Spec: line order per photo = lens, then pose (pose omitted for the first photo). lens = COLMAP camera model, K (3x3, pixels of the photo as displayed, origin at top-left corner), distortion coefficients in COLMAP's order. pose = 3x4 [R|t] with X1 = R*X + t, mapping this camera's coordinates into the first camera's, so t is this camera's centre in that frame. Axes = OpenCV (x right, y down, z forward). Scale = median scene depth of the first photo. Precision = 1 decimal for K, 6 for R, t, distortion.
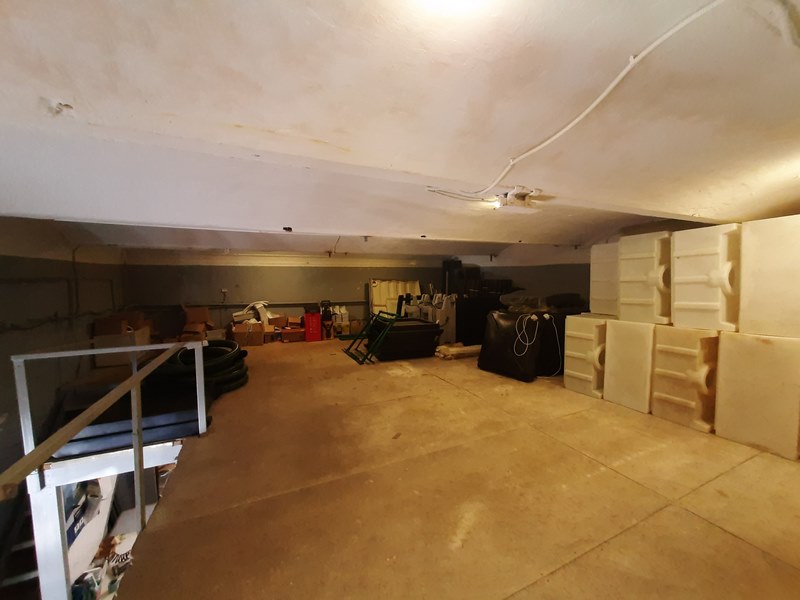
lens RADIAL K [[314.2, 0, 408.3], [0, 314.2, 300.4], [0, 0, 1]] dist [-0.001423, -0.000199]
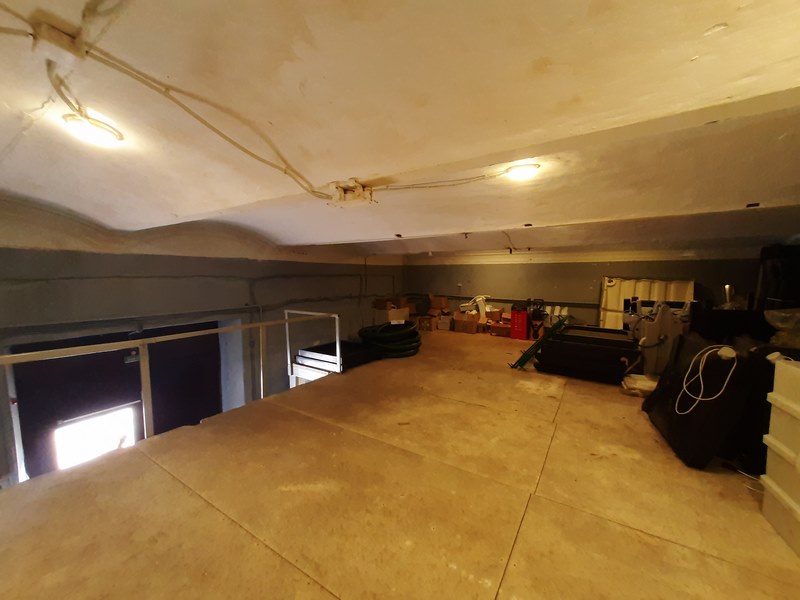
lens RADIAL K [[314.2, 0, 410.1], [0, 314.2, 307.3], [0, 0, 1]] dist [-0.001423, -0.000199]
pose [[0.541673, 0.091262, -0.835620, 0.605223], [-0.064222, 0.995676, 0.067111, -0.026104], [0.838132, 0.017313, 0.545192, 0.311642]]
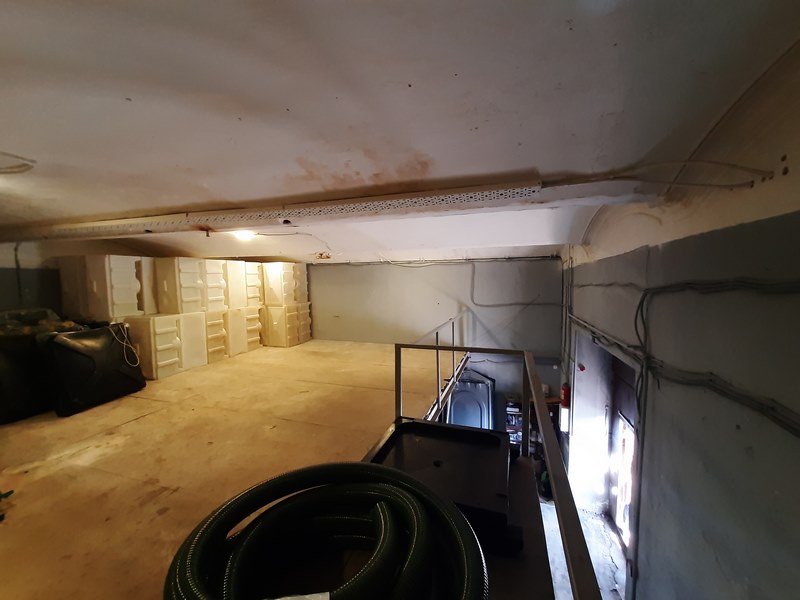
lens RADIAL K [[314.2, 0, 400.6], [0, 314.2, 302.1], [0, 0, 1]] dist [-0.001423, -0.000199]
pose [[-0.718812, -0.034033, 0.694371, -0.984730], [0.058139, 0.992359, 0.108824, -0.082184], [-0.692769, 0.118594, -0.711341, 1.219005]]
